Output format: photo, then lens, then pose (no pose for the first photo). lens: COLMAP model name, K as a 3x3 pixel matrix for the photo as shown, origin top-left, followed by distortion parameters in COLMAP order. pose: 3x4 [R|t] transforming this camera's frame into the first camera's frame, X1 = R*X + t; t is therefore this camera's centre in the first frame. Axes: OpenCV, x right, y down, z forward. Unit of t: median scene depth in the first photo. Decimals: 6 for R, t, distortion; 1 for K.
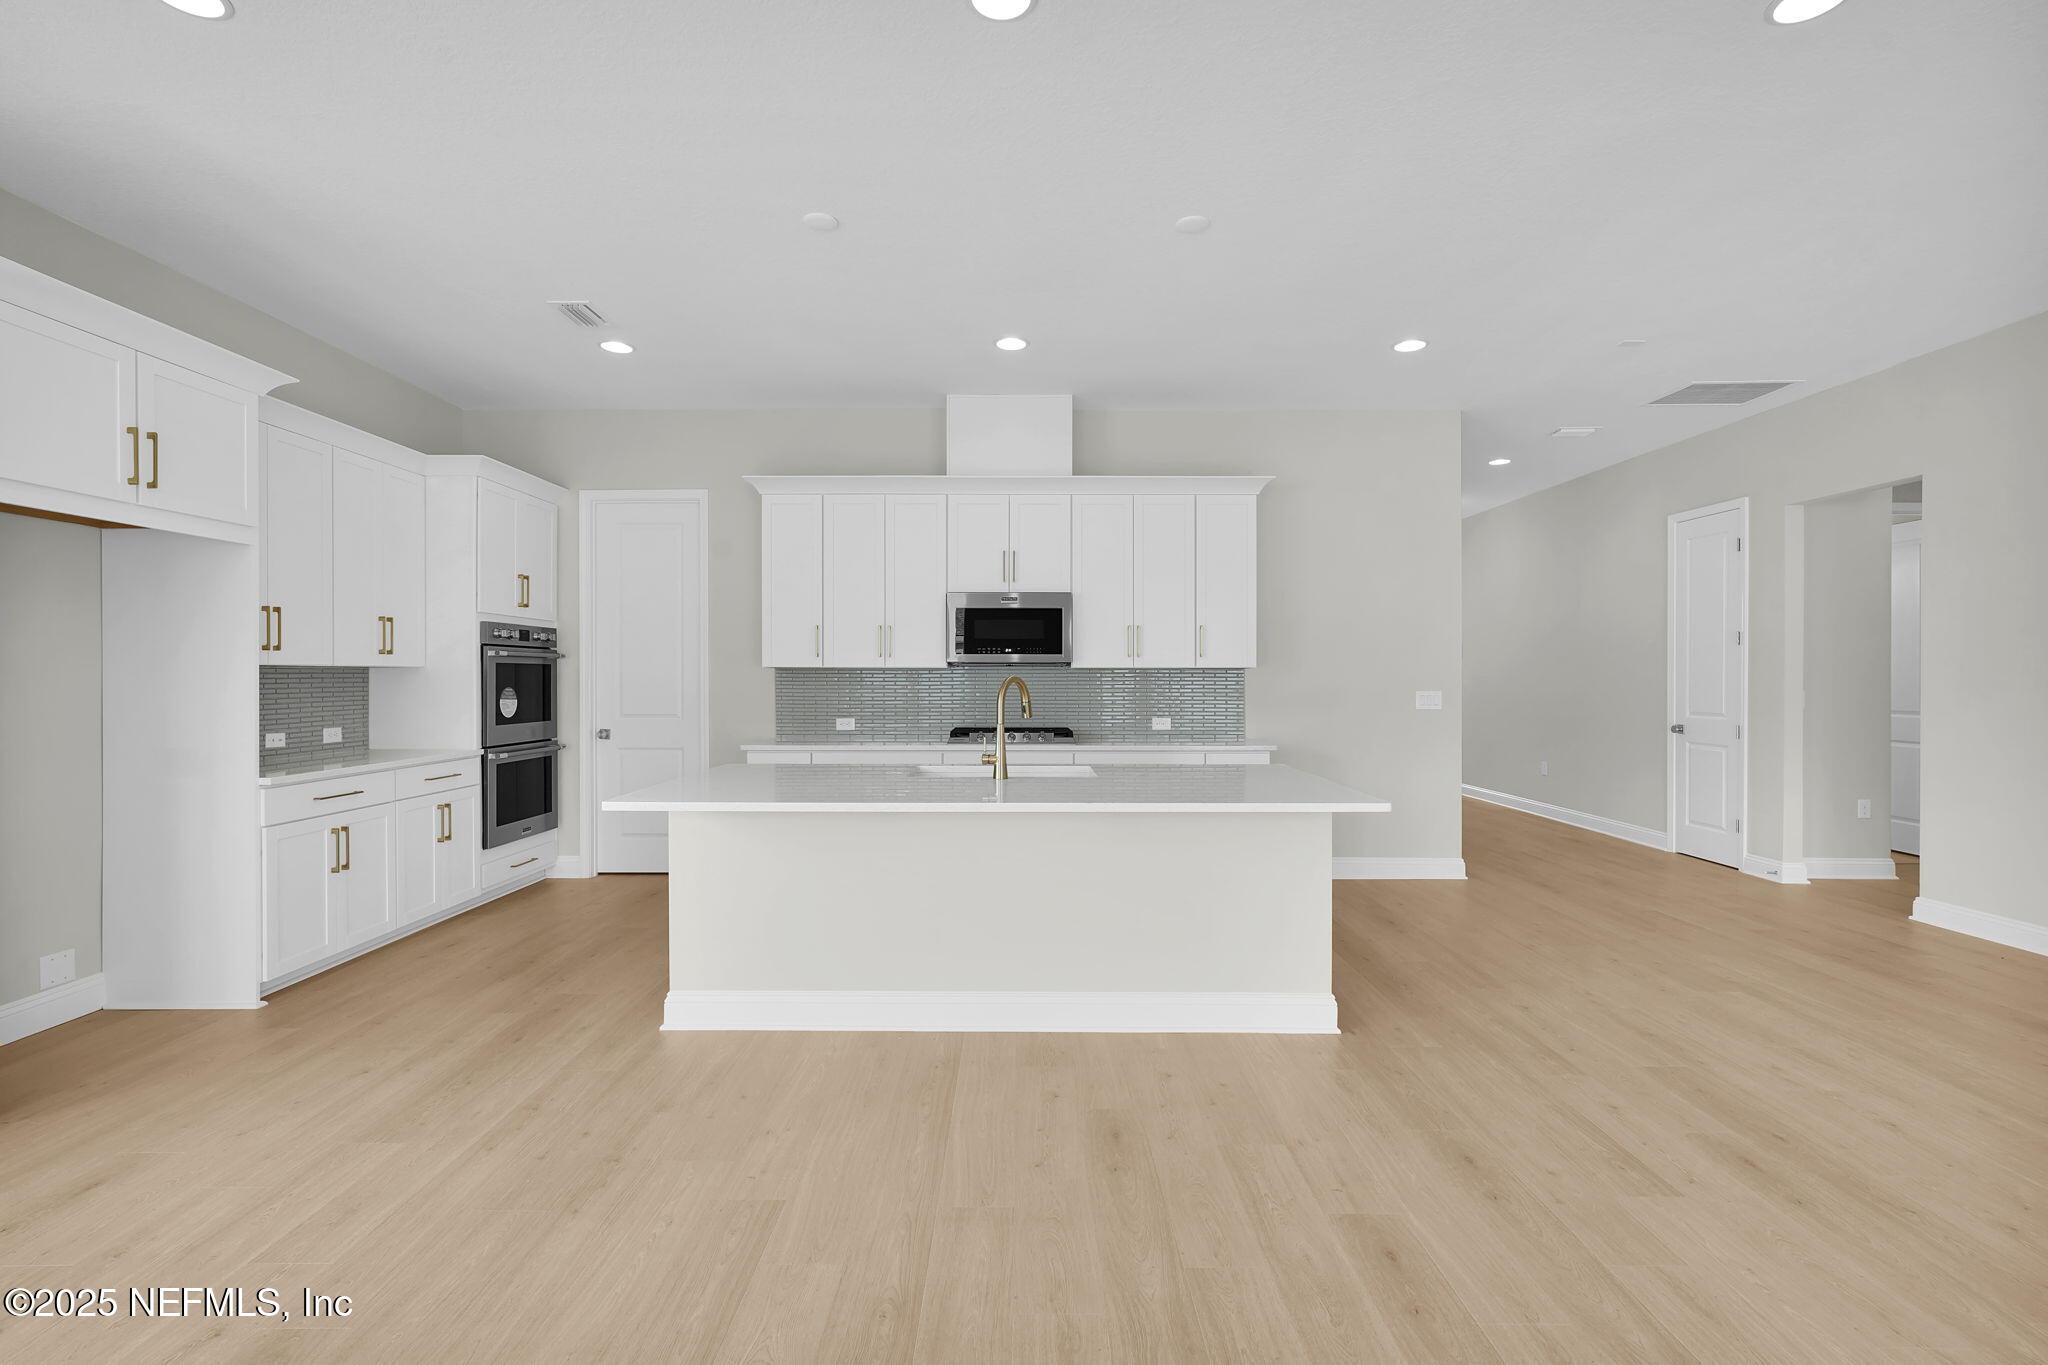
lens RADIAL K [[909.0, 0, 1021.3], [0, 909.0, 679.4], [0, 0, 1]] dist [-0.005330, 0.000105]
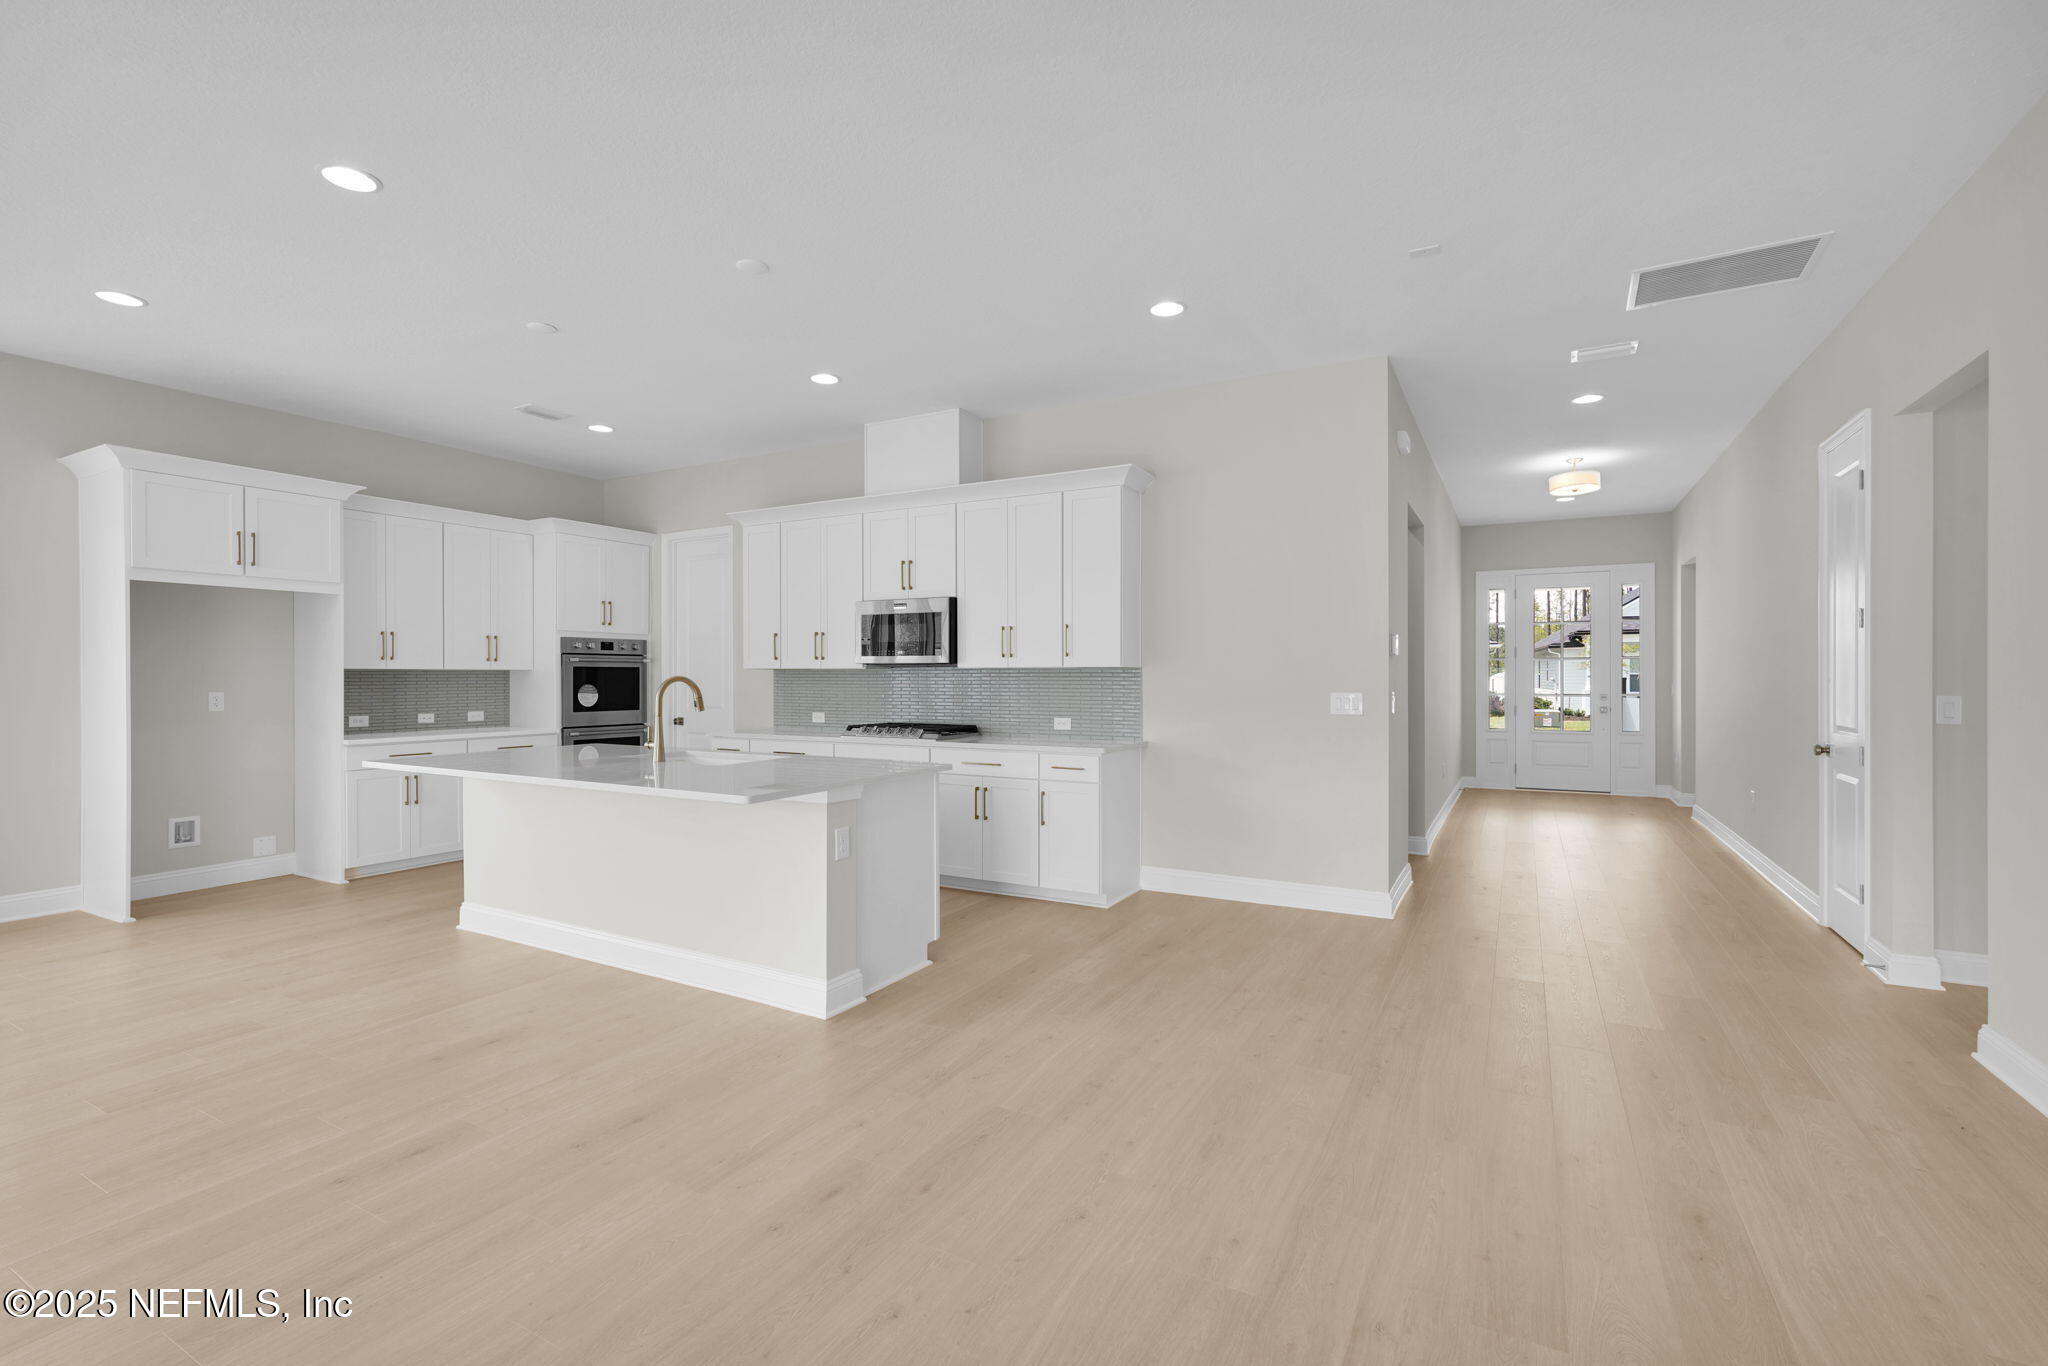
lens RADIAL K [[900.1, 0, 1021.4], [0, 900.1, 681.3], [0, 0, 1]] dist [-0.009092, 0.000215]
pose [[0.875440, 0.001592, -0.483324, 0.625132], [-0.000645, 0.999998, 0.002125, 0.000469], [0.483327, -0.001549, 0.875439, 0.125898]]
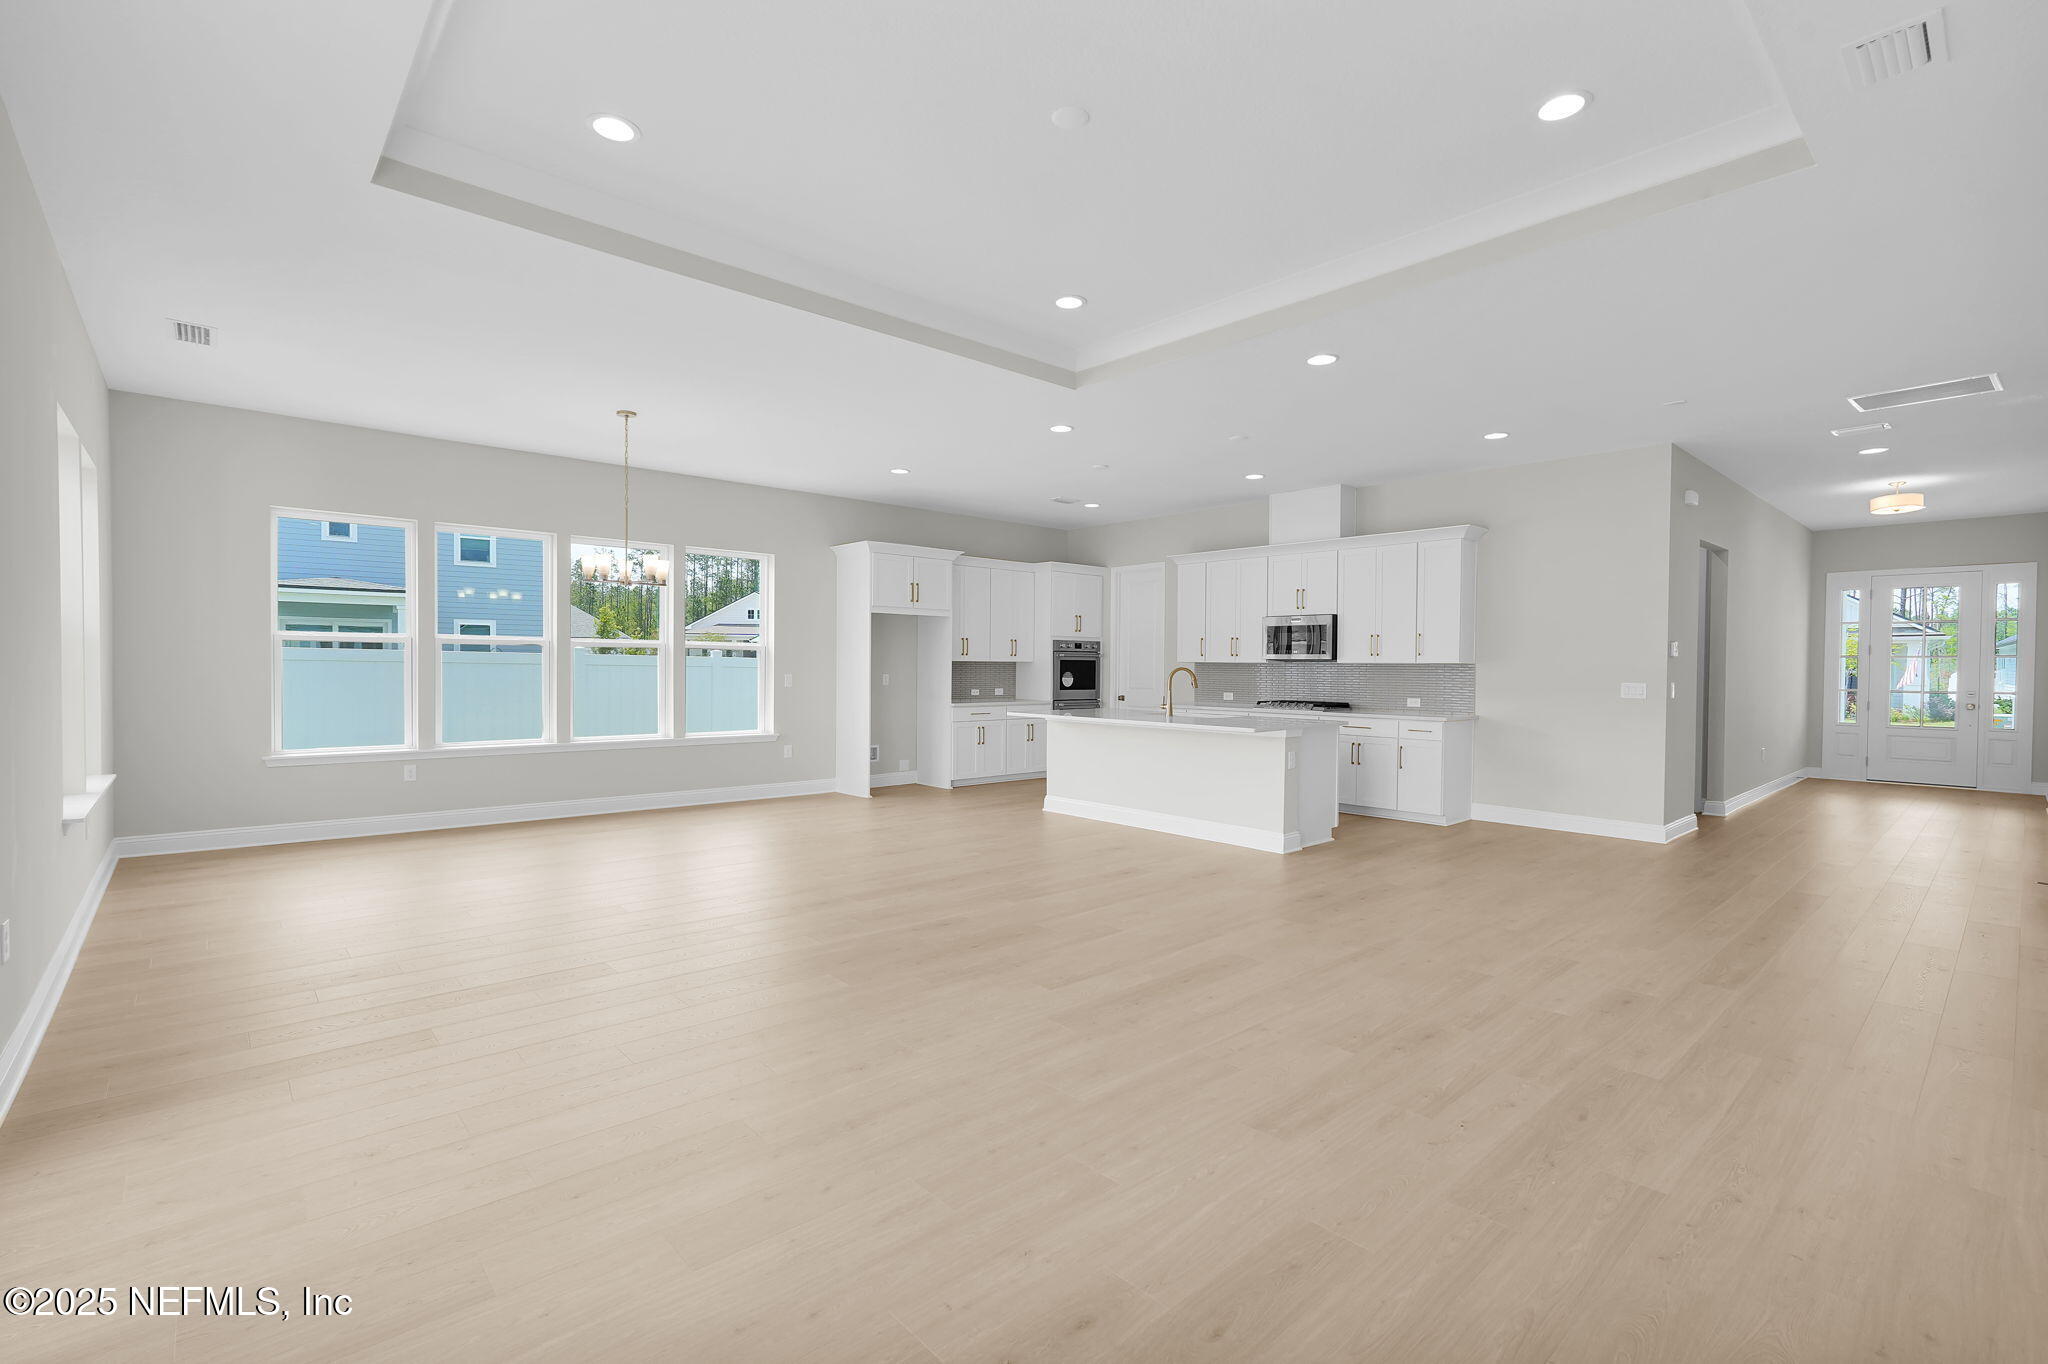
lens RADIAL K [[914.4, 0, 1036.1], [0, 914.4, 685.2], [0, 0, 1]] dist [-0.008959, 0.000308]
pose [[0.680086, 0.020433, -0.732848, 0.844243], [-0.009946, 0.999777, 0.018646, 0.001297], [0.733065, -0.005392, 0.680137, -0.423260]]
